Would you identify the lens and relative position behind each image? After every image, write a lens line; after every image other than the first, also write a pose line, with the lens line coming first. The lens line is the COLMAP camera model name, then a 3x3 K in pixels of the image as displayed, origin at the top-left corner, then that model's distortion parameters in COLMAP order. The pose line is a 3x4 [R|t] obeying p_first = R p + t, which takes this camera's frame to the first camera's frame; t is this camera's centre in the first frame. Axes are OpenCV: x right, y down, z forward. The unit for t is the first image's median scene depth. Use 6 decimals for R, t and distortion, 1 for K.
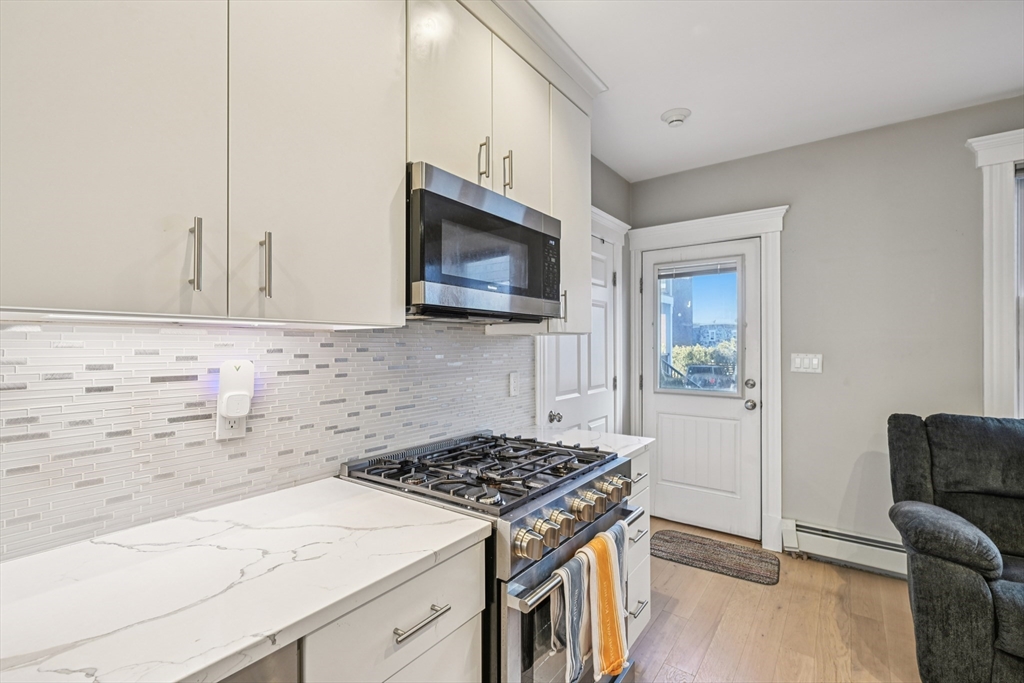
lens RADIAL K [[456.3, 0, 510.2], [0, 456.3, 342.6], [0, 0, 1]] dist [-0.000678, 0.000113]
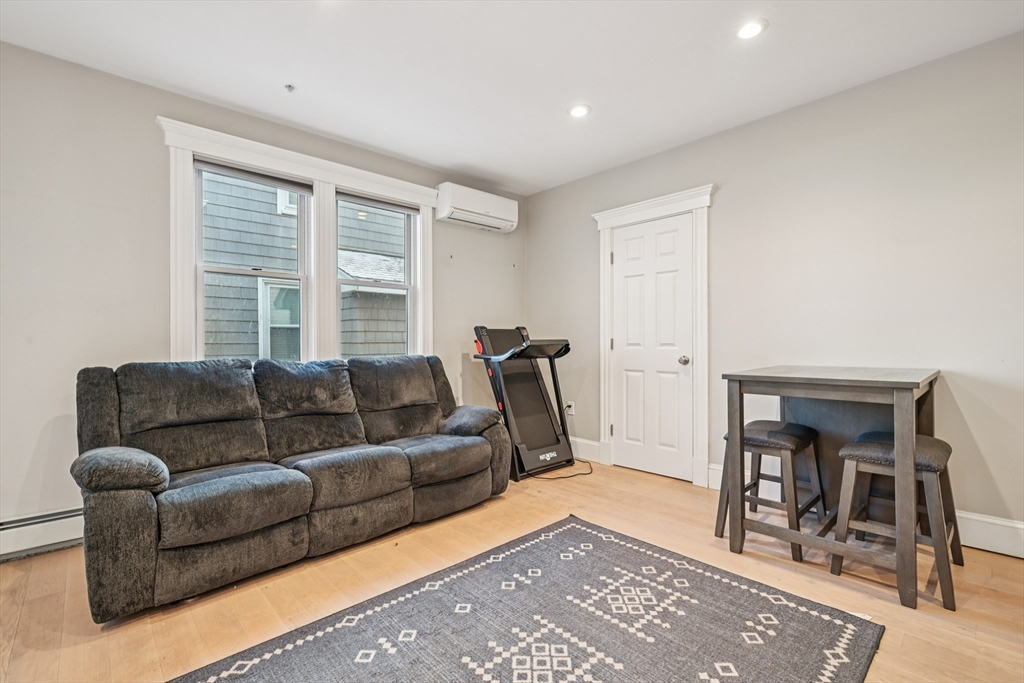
lens RADIAL K [[456.3, 0, 510.2], [0, 456.3, 342.6], [0, 0, 1]] dist [-0.000678, 0.000113]
pose [[0.183760, 0.000436, 0.982971, 0.104972], [-0.002106, 0.999998, -0.000050, 0.145728], [-0.982969, -0.002061, 0.183761, -0.063496]]
